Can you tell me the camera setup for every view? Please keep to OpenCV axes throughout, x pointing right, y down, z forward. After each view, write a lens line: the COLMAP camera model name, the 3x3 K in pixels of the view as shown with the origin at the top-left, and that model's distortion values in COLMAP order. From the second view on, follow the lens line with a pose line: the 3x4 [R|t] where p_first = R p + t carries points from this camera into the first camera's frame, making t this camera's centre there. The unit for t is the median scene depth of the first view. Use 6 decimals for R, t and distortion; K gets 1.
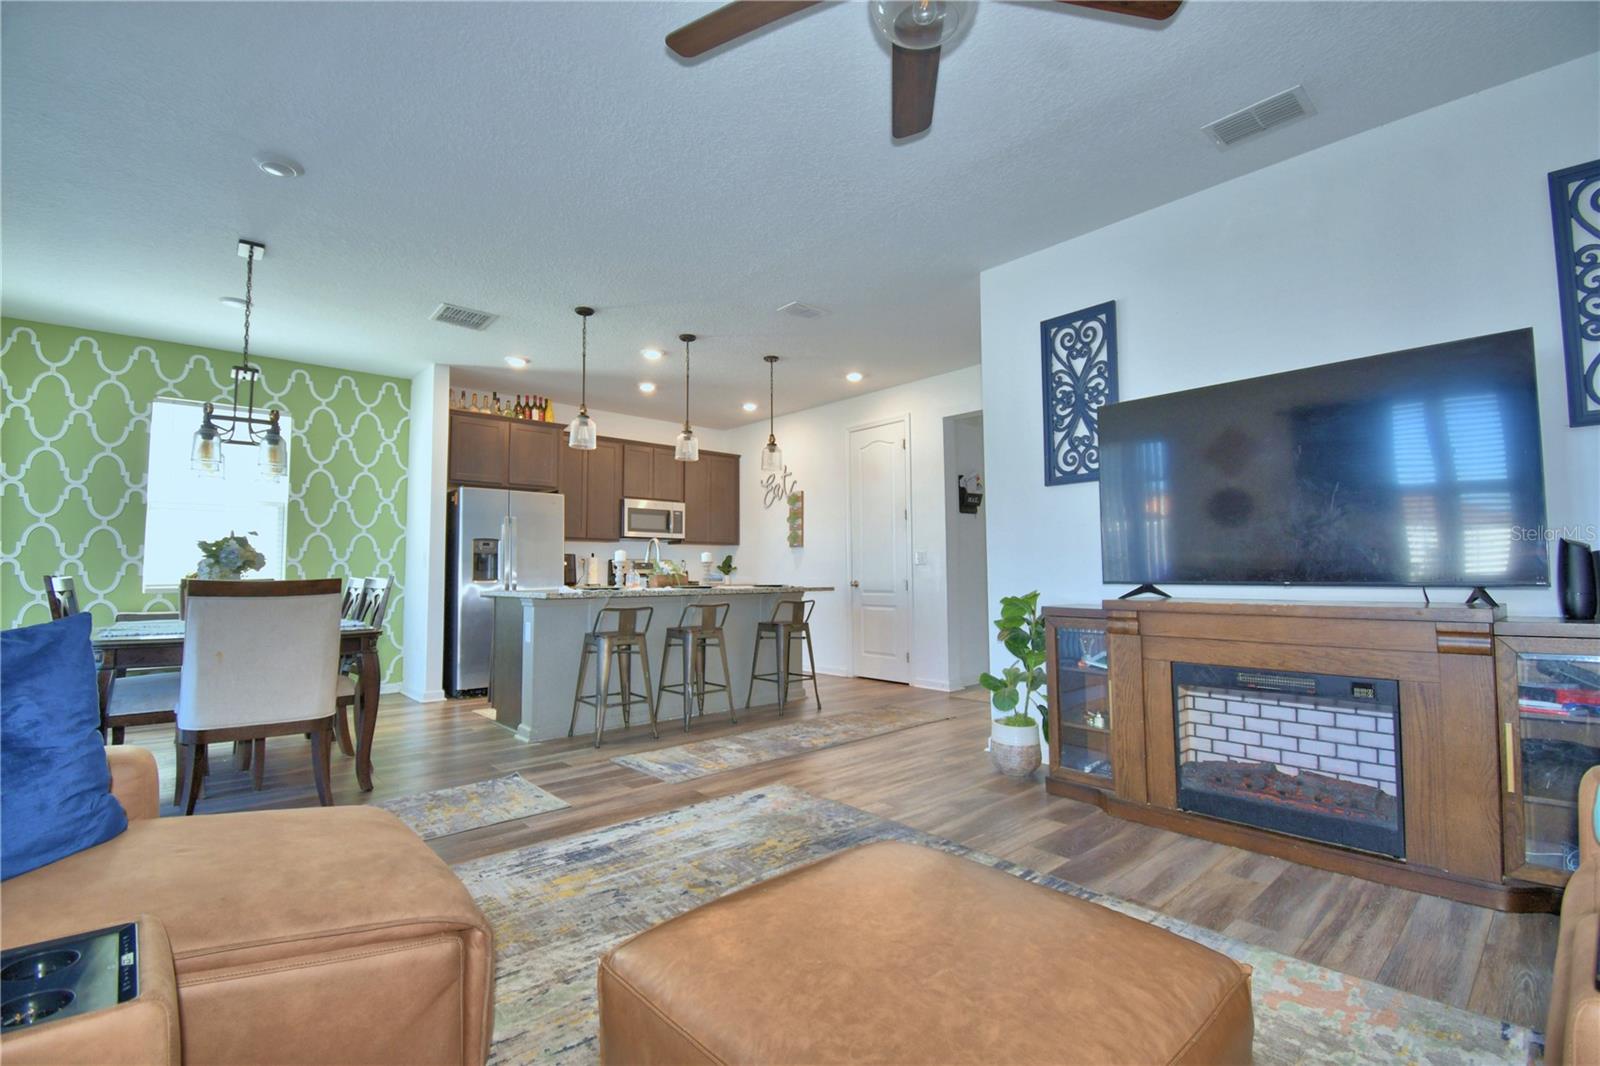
lens RADIAL K [[705.0, 0, 778.4], [0, 705.0, 528.3], [0, 0, 1]] dist [0.004346, -0.016019]
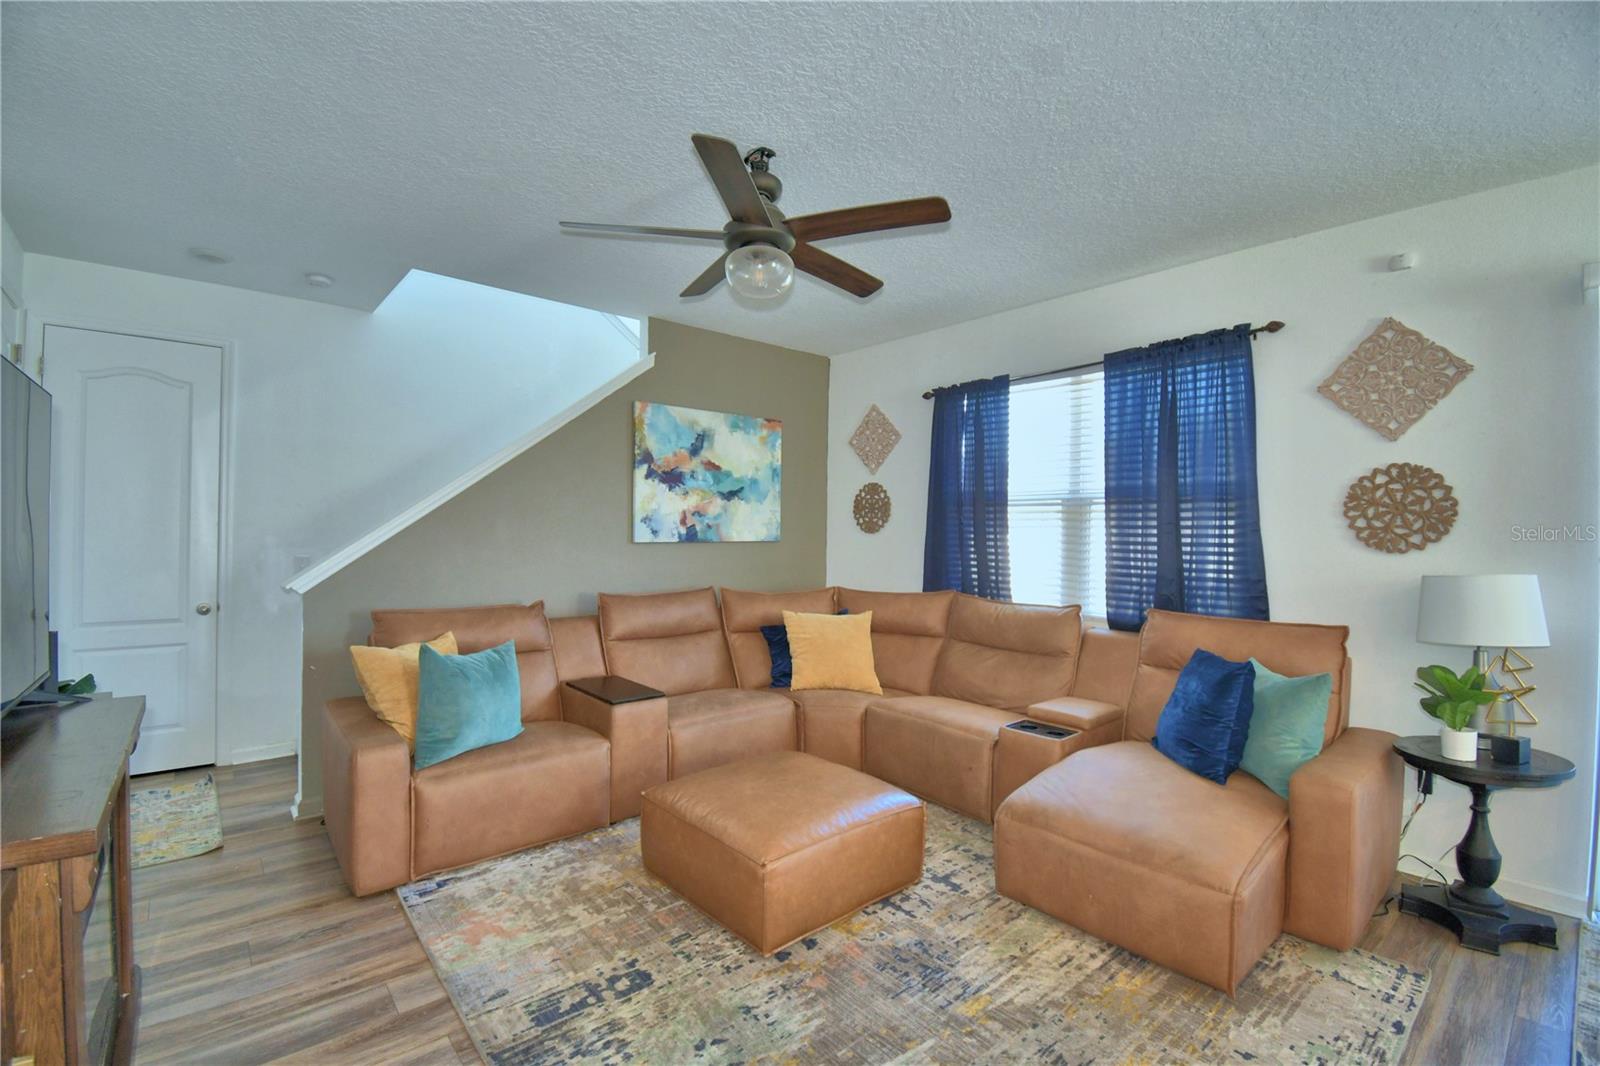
lens RADIAL K [[705.0, 0, 792.4], [0, 705.0, 528.0], [0, 0, 1]] dist [0.004346, -0.016019]
pose [[-0.999976, -0.006933, 0.000183, 0.040561], [-0.006929, 0.997688, -0.067608, -0.023100], [0.000286, -0.067608, -0.997712, 0.795024]]
